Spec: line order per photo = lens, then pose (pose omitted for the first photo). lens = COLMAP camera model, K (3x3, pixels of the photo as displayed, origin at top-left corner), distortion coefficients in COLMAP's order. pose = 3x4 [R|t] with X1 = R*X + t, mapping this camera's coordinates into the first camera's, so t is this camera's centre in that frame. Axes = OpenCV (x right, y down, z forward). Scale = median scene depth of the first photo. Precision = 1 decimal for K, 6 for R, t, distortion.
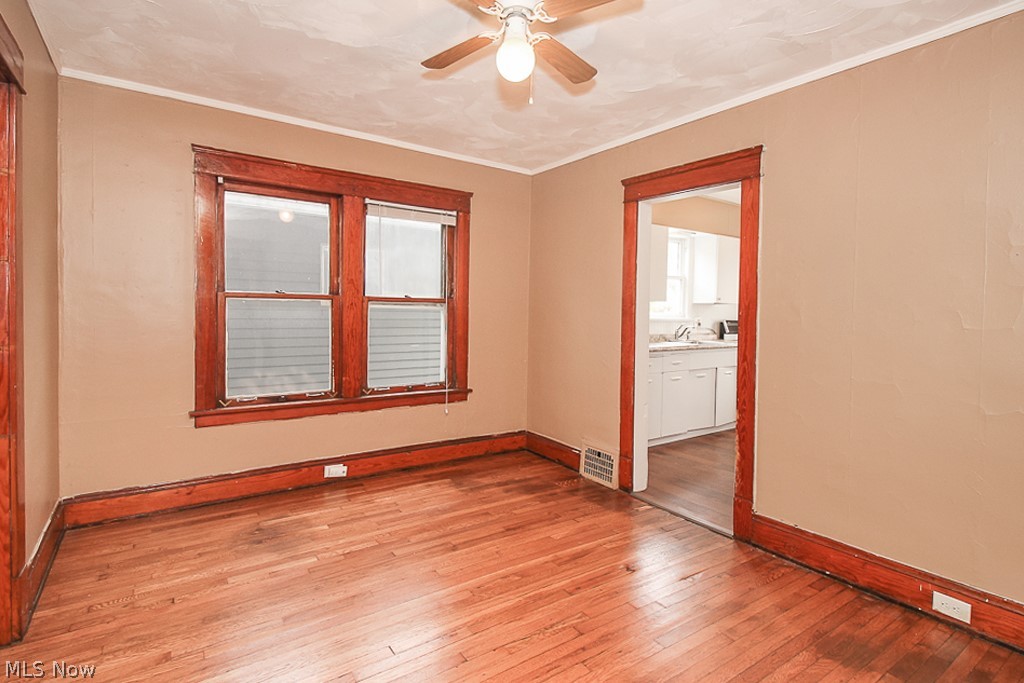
lens RADIAL K [[506.7, 0, 515.3], [0, 506.7, 324.8], [0, 0, 1]] dist [0.003095, -0.009964]
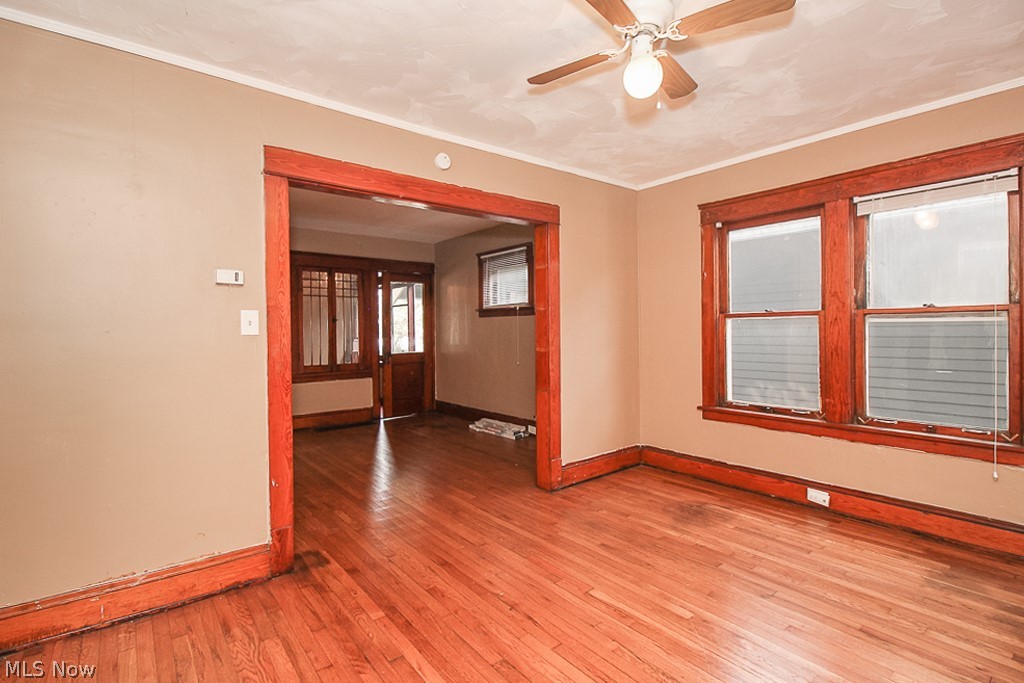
lens RADIAL K [[489.7, 0, 516.0], [0, 489.7, 334.8], [0, 0, 1]] dist [0.003322, -0.010323]
pose [[0.055533, -0.004158, -0.998448, 0.556109], [-0.013797, 0.999893, -0.004931, -0.000879], [0.998362, 0.014050, 0.055470, 0.406713]]
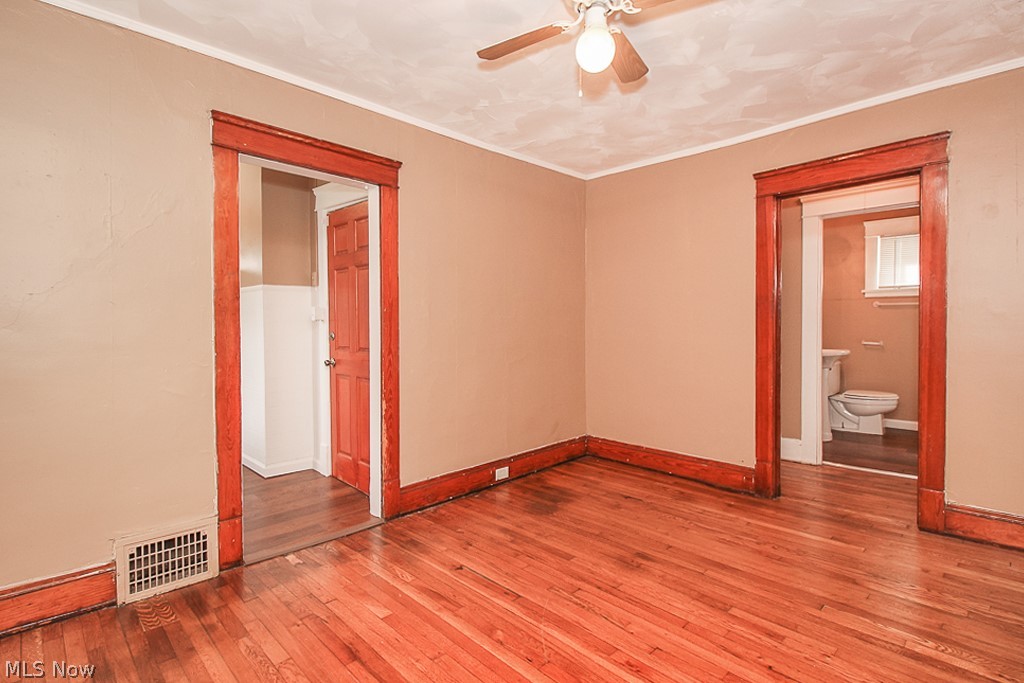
lens RADIAL K [[489.7, 0, 516.0], [0, 489.7, 334.8], [0, 0, 1]] dist [0.003322, -0.010323]
pose [[-0.179596, -0.033129, 0.983183, -0.533286], [0.033157, 0.998661, 0.039707, -0.001991], [-0.983182, 0.039730, -0.178257, 0.779200]]
